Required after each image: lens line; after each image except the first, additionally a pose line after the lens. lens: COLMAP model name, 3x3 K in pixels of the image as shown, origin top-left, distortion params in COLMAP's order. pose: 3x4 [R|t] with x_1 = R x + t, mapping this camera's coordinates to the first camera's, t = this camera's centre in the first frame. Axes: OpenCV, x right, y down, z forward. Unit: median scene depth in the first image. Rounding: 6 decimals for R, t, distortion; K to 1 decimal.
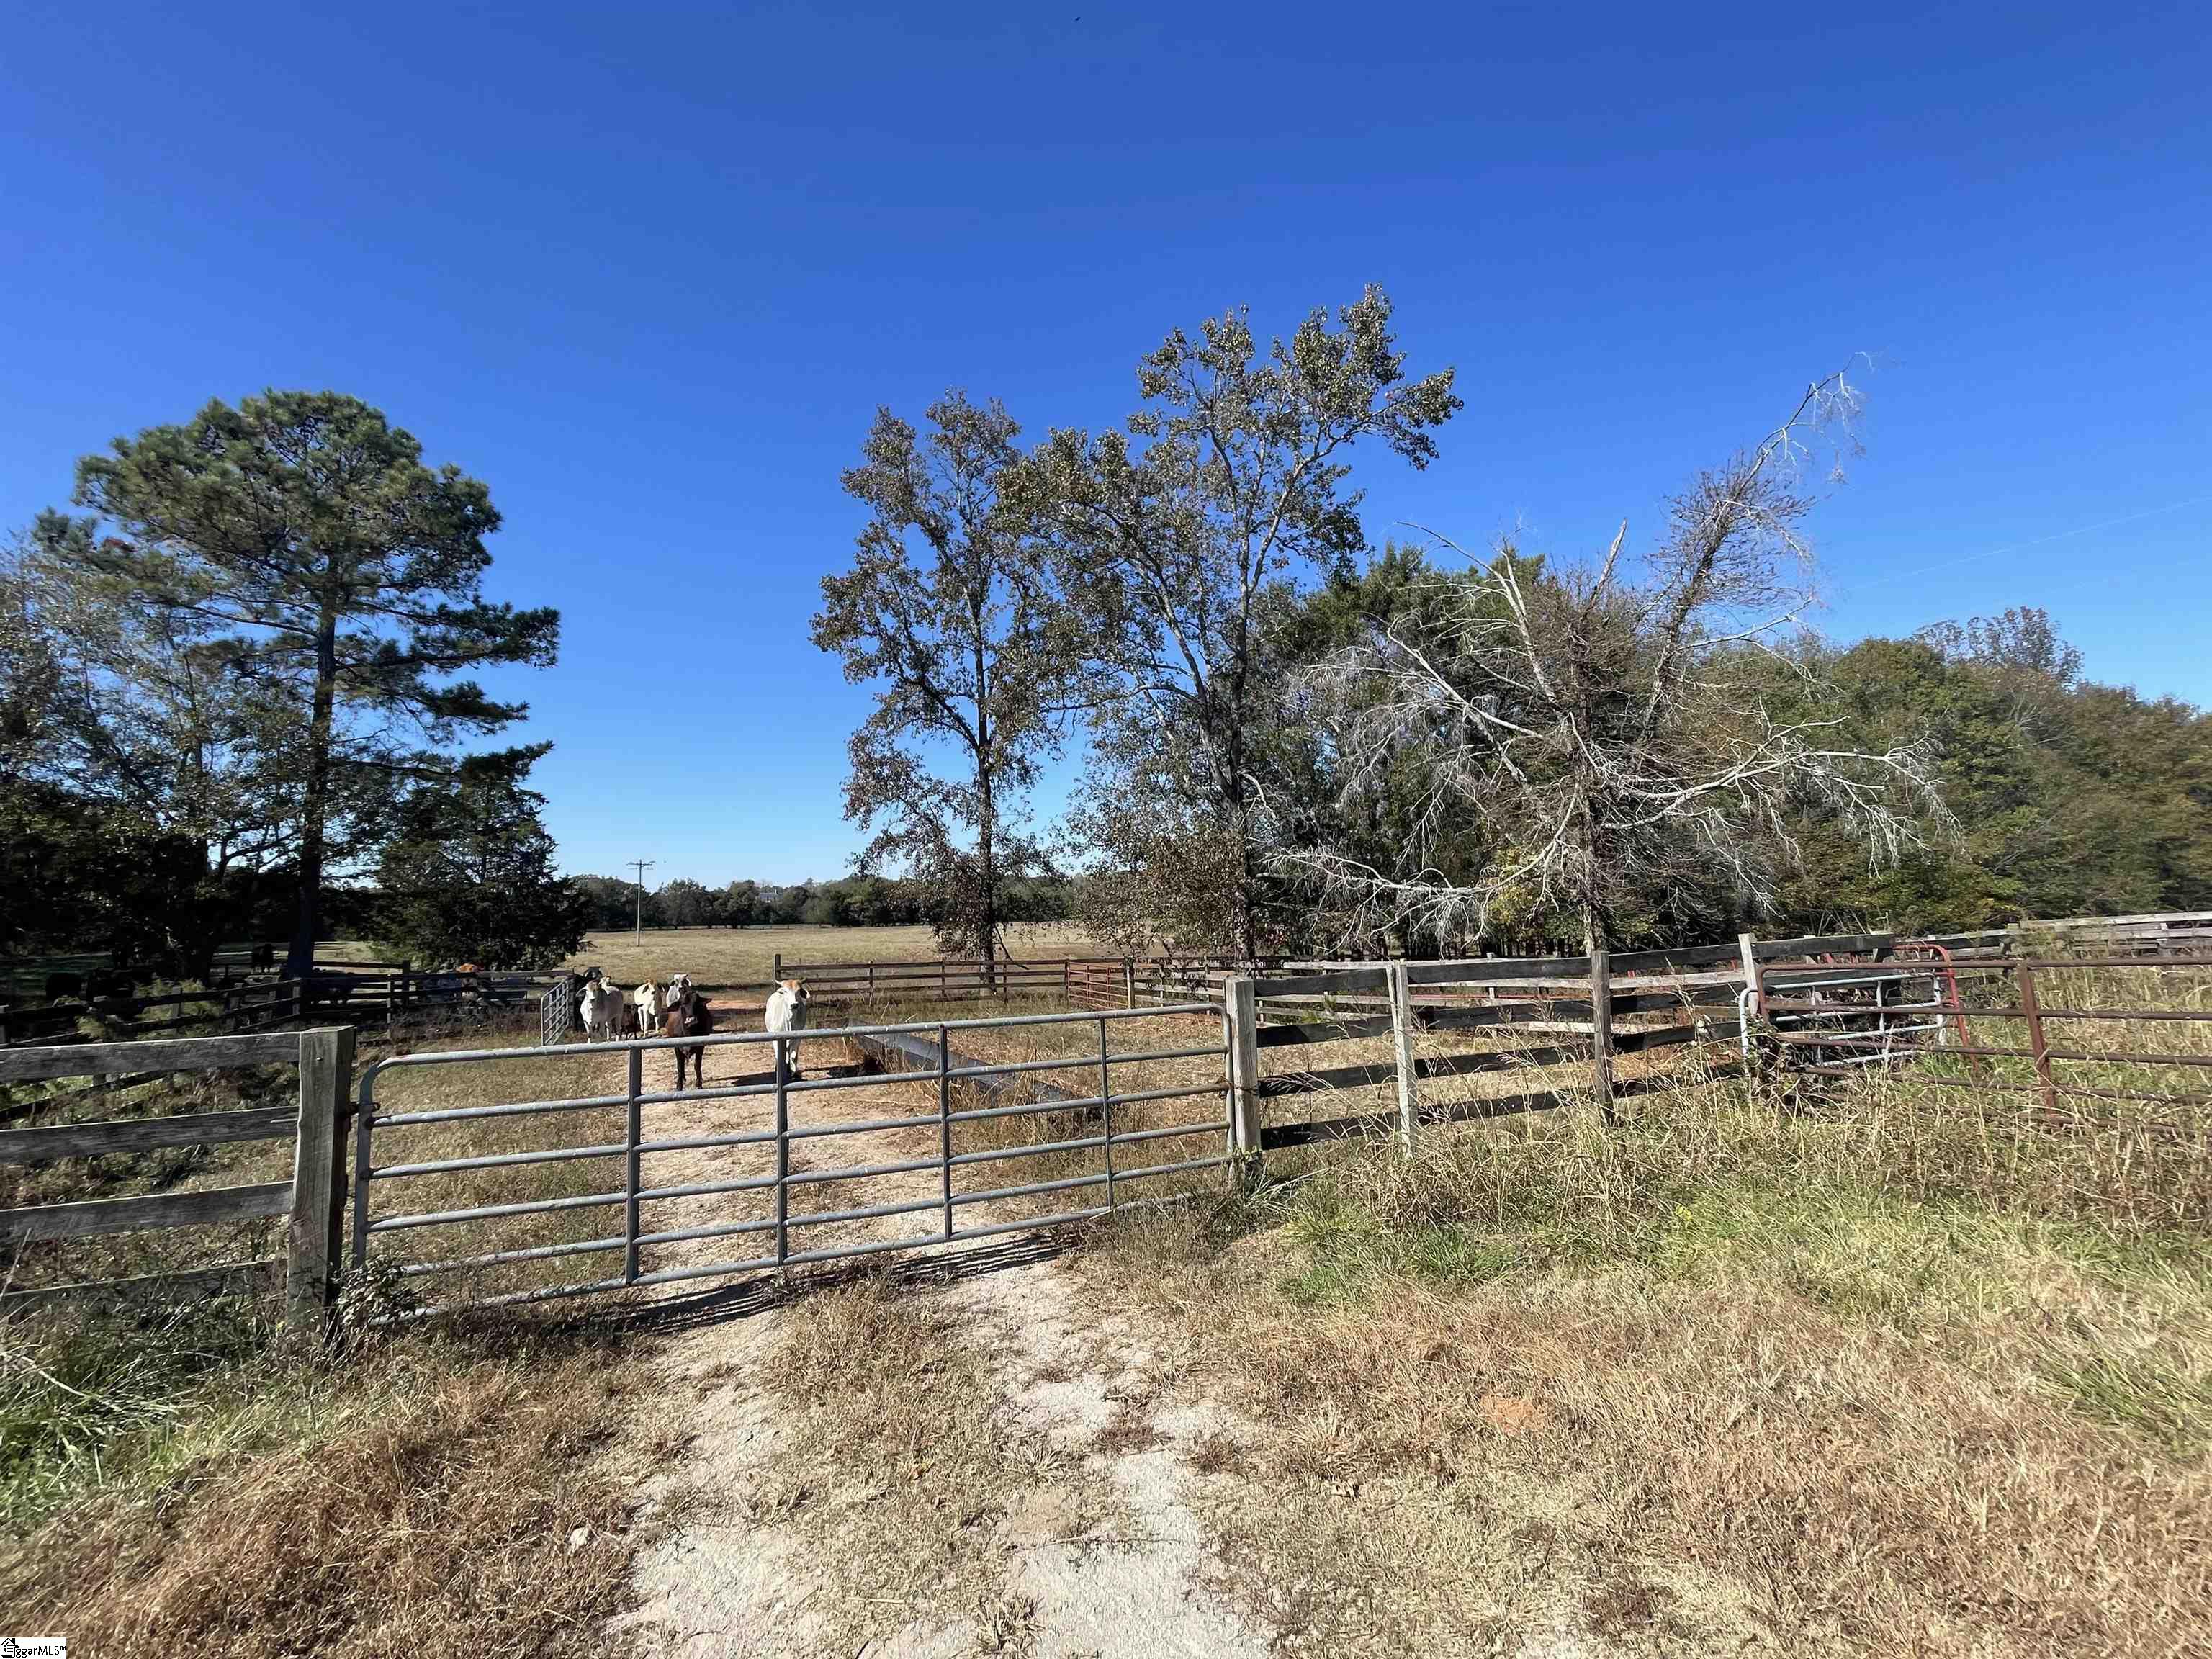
lens RADIAL K [[891.1, 0, 1100.3], [0, 891.1, 829.9], [0, 0, 1]] dist [0.000855, 0.000224]
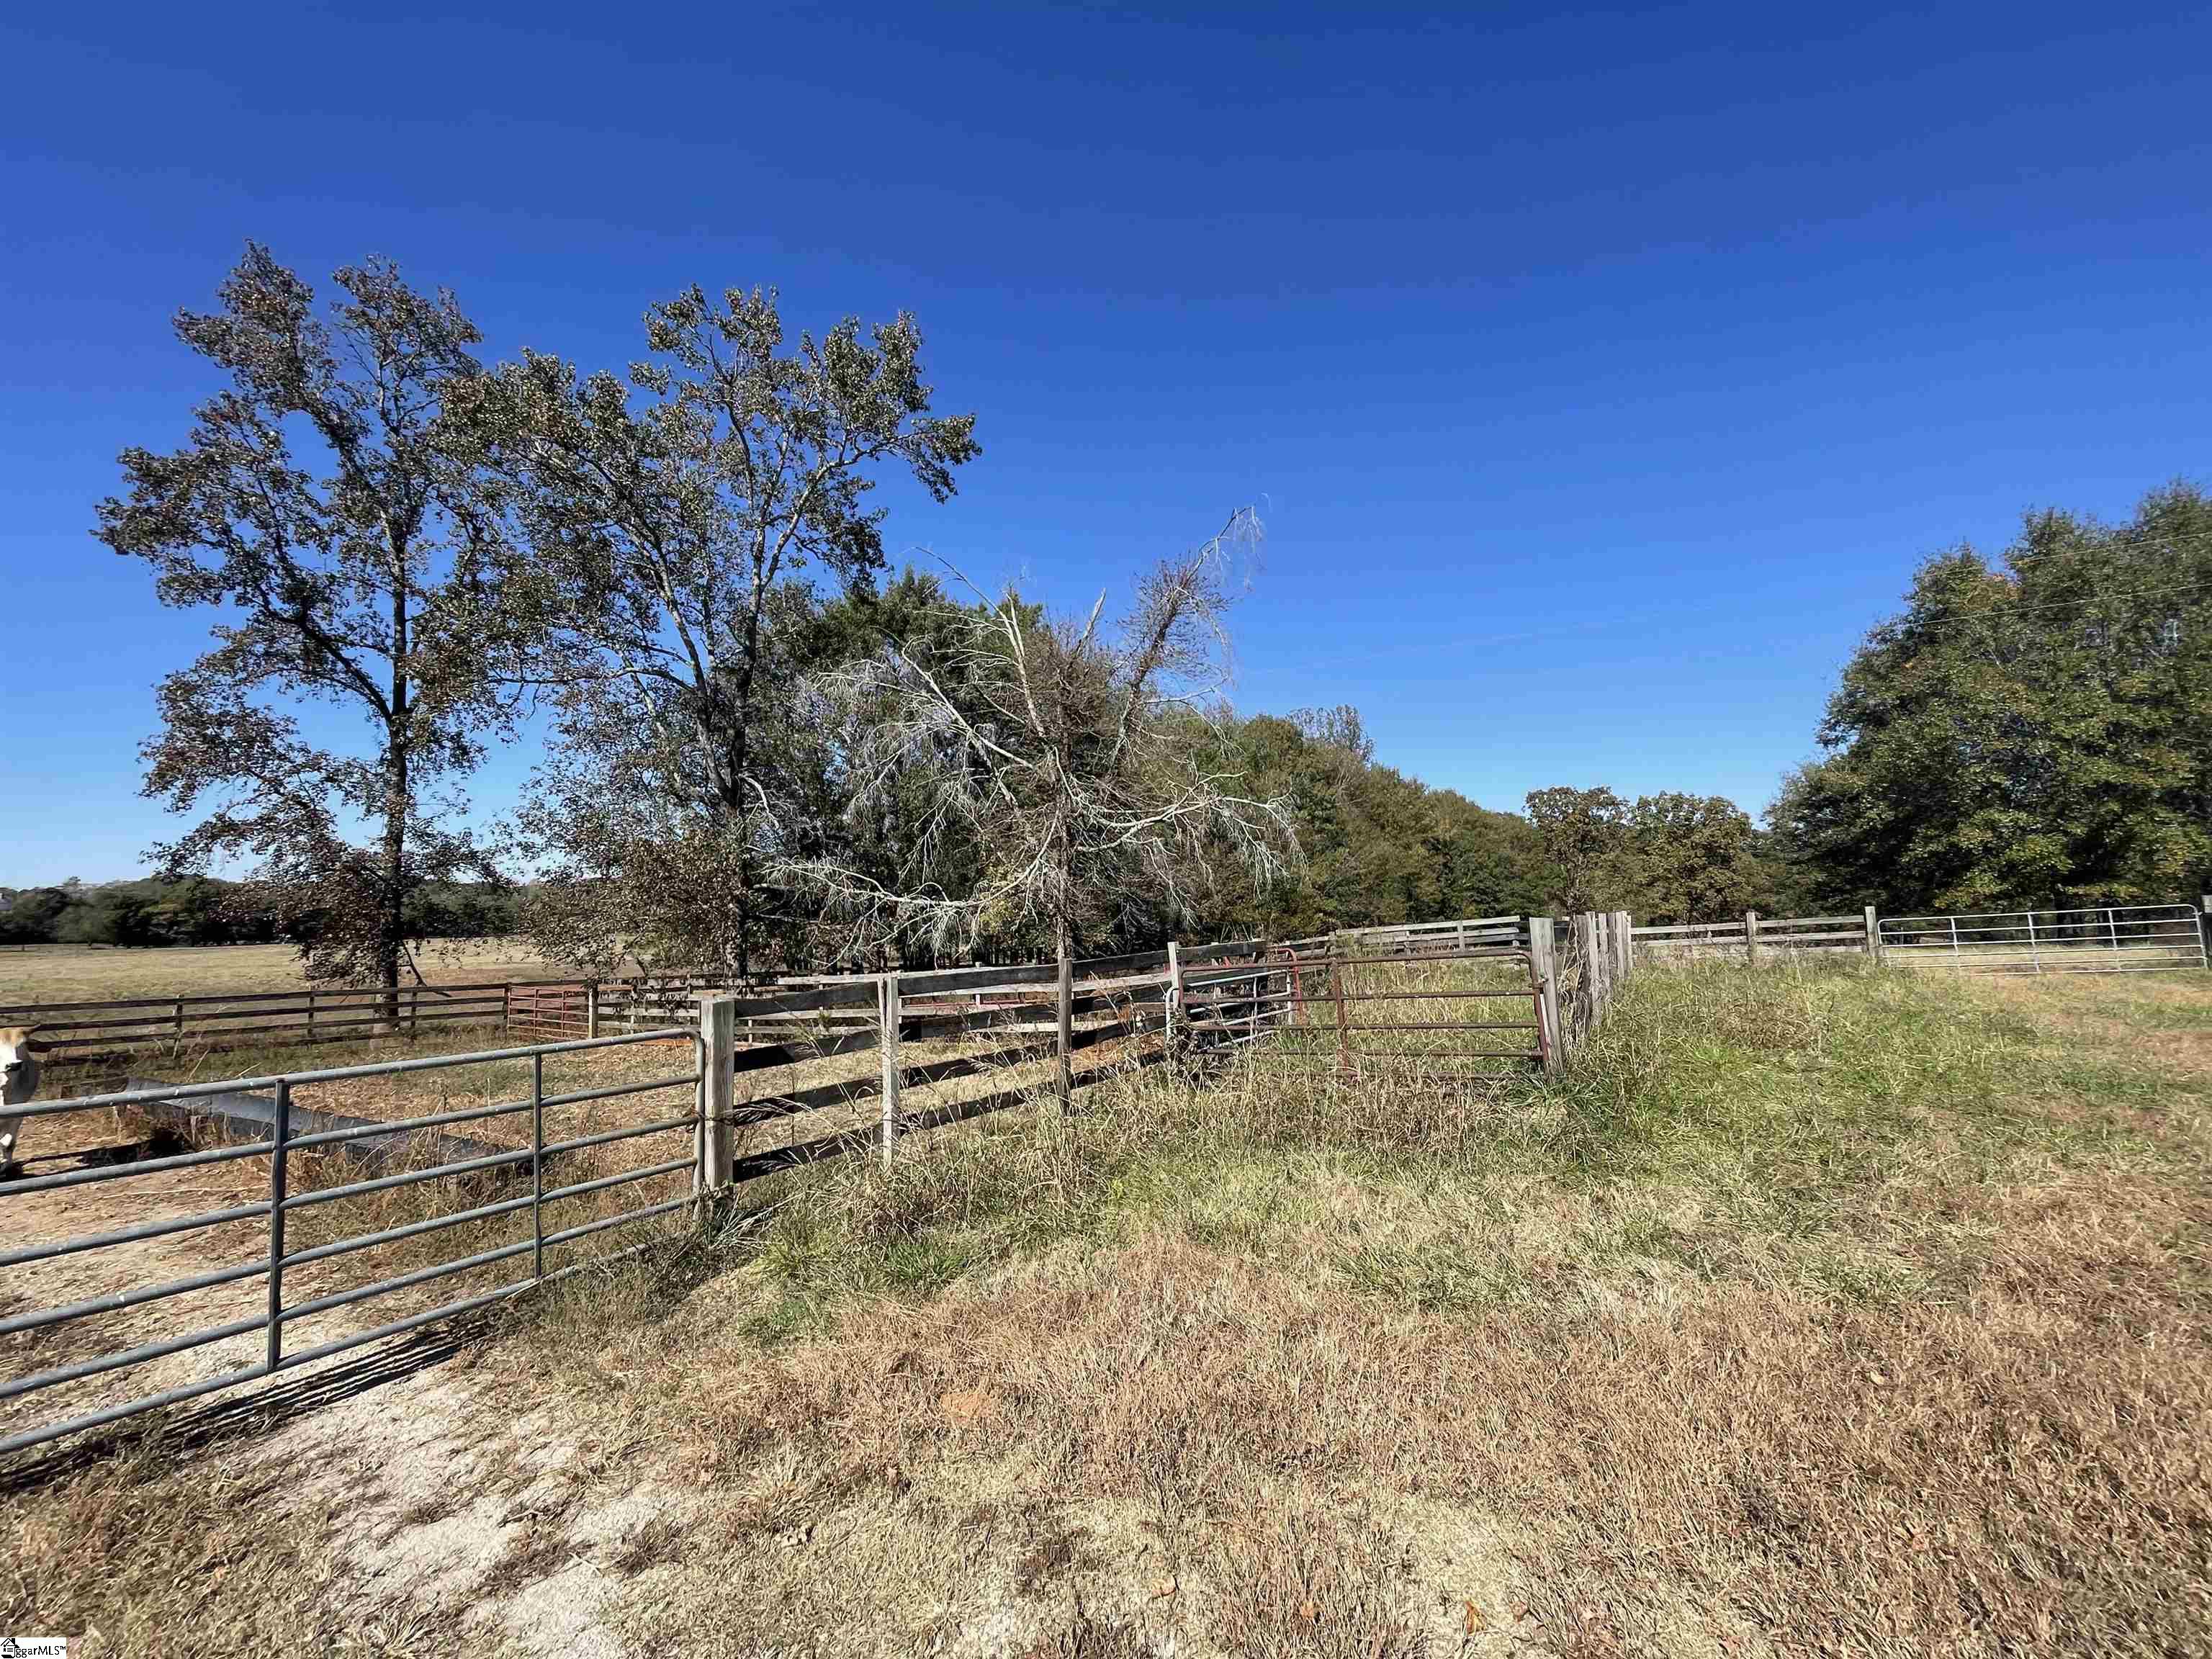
lens RADIAL K [[891.1, 0, 1100.3], [0, 891.1, 829.9], [0, 0, 1]] dist [0.000855, 0.000224]
pose [[0.857255, 0.052627, 0.512195, 0.003812], [-0.045358, 0.998614, -0.026690, 0.000421], [-0.512890, -0.000352, 0.858455, 0.003623]]
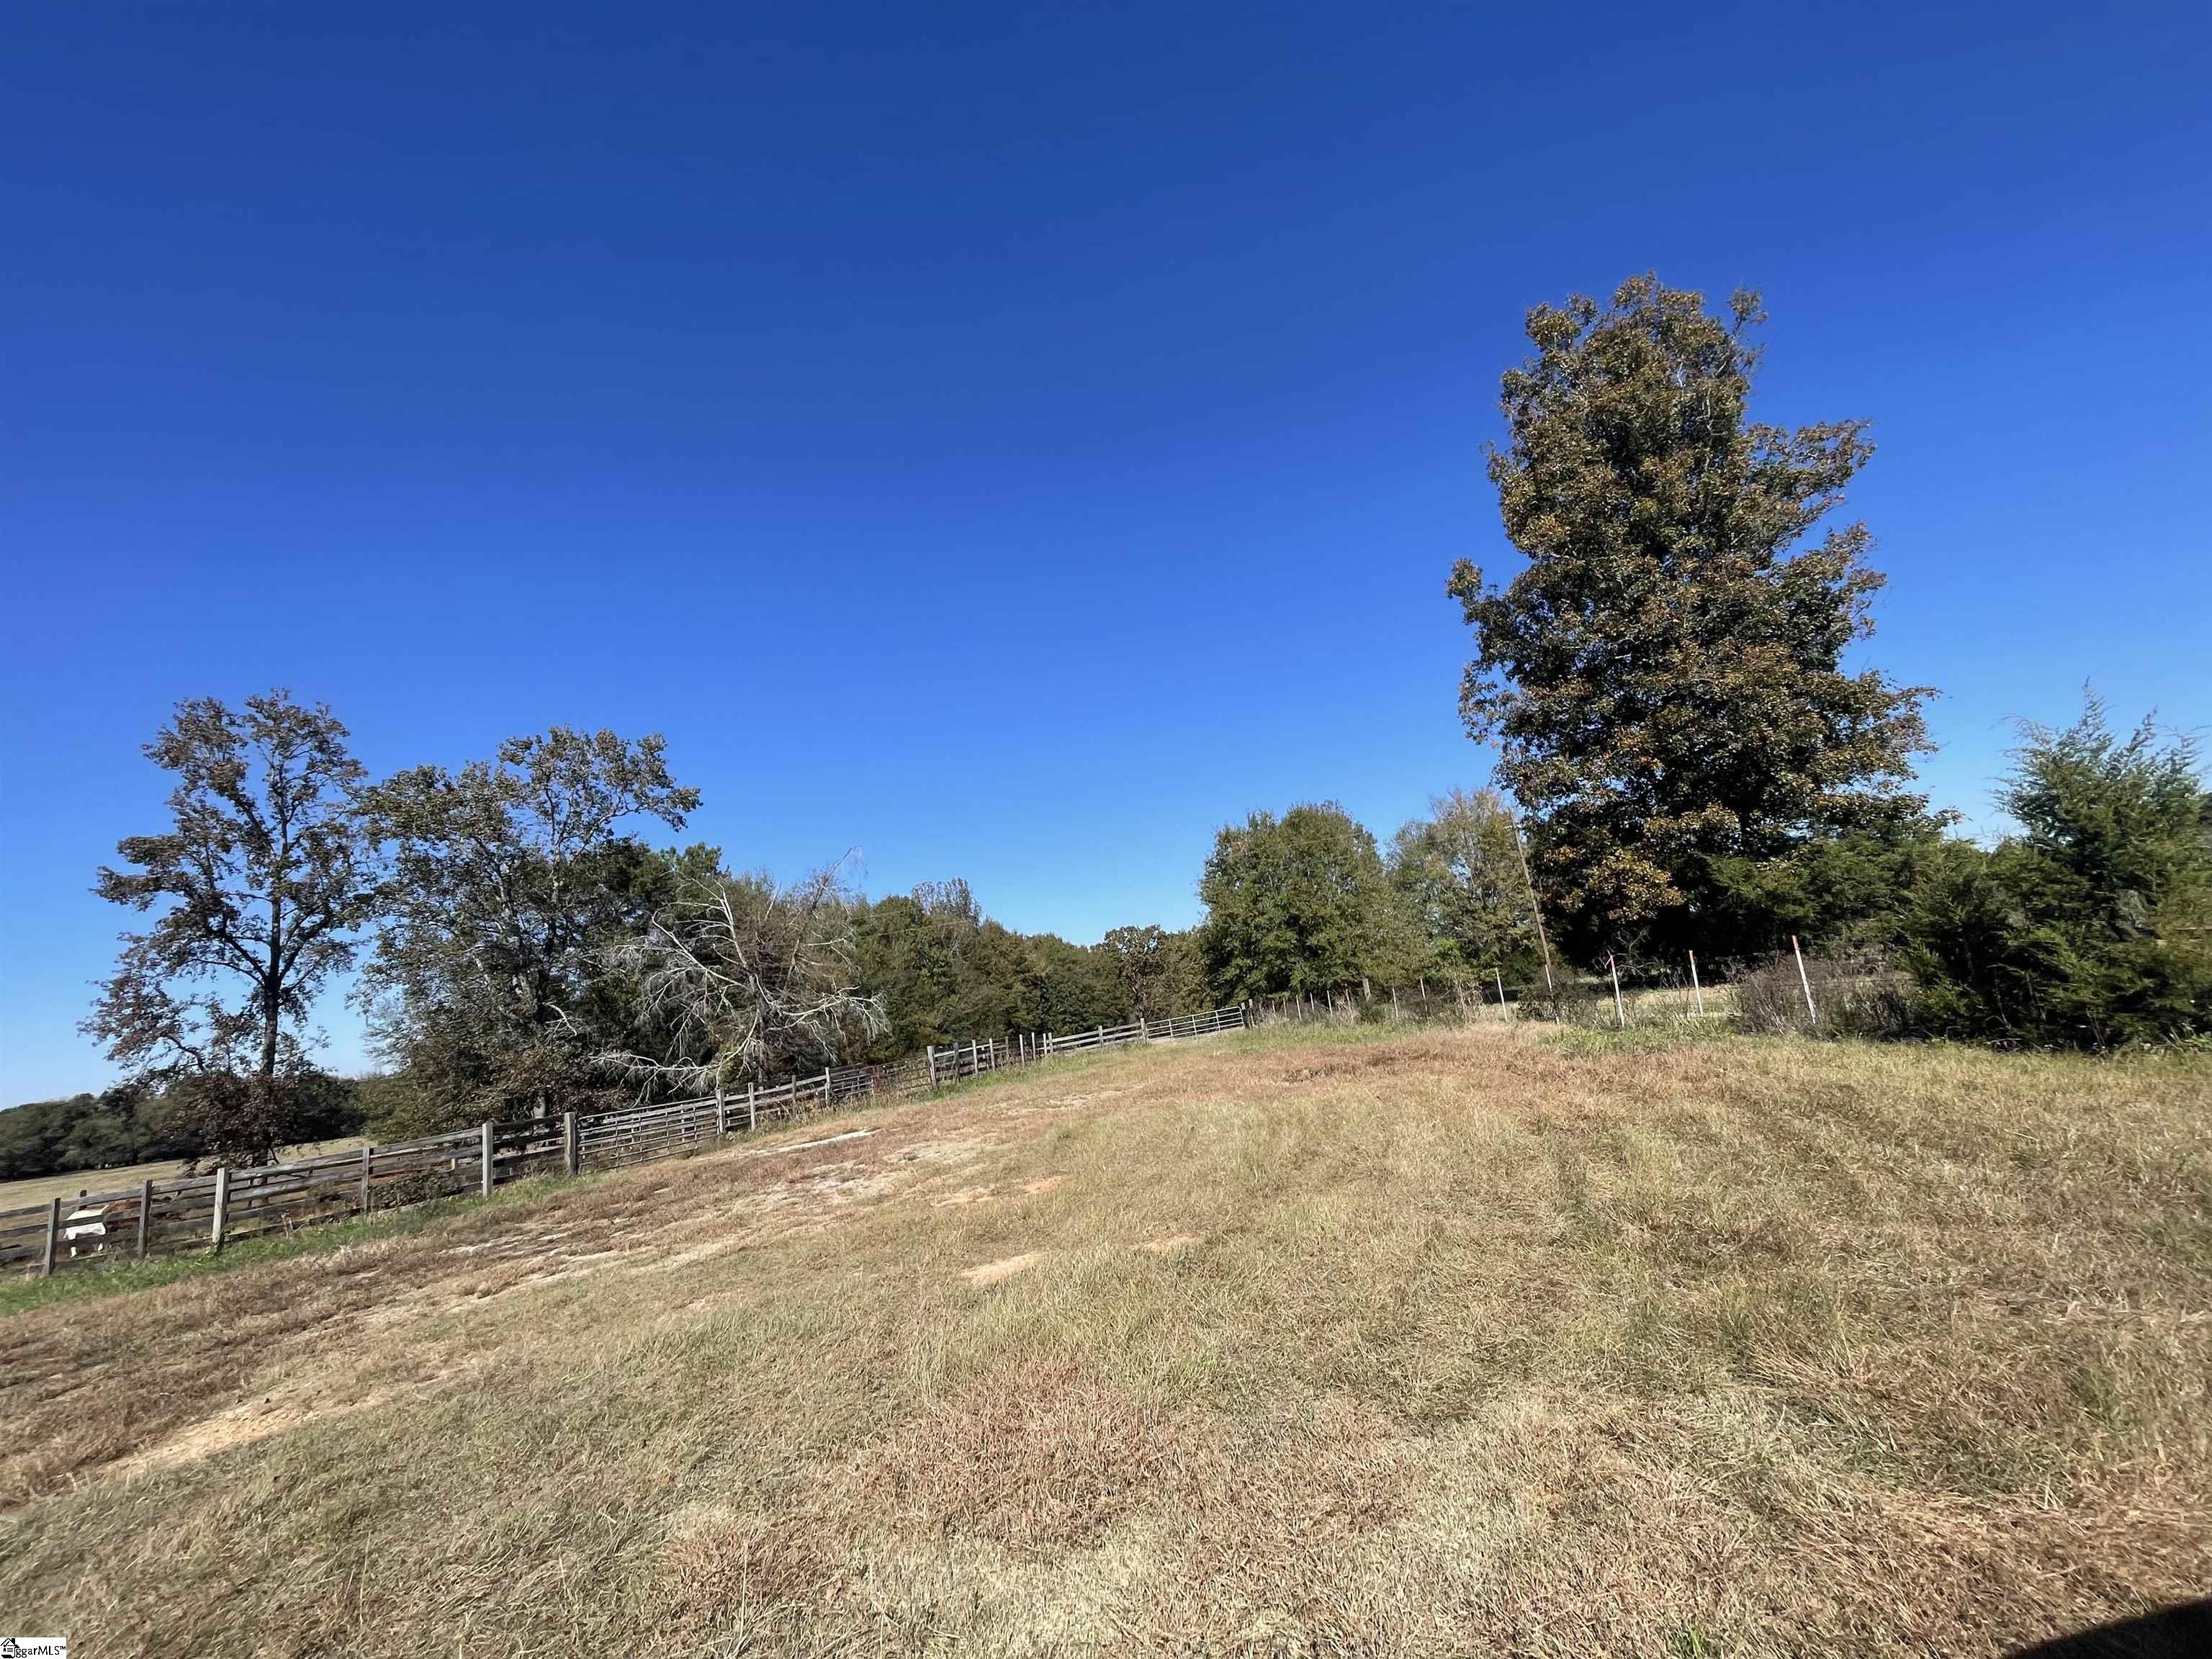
lens RADIAL K [[877.9, 0, 1111.7], [0, 877.9, 816.8], [0, 0, 1]] dist [-0.013446, -0.000722]
pose [[0.592846, 0.124169, 0.795686, -0.611915], [0.049263, 0.980600, -0.189730, -0.059506], [-0.803808, 0.151679, 0.575228, -0.842477]]
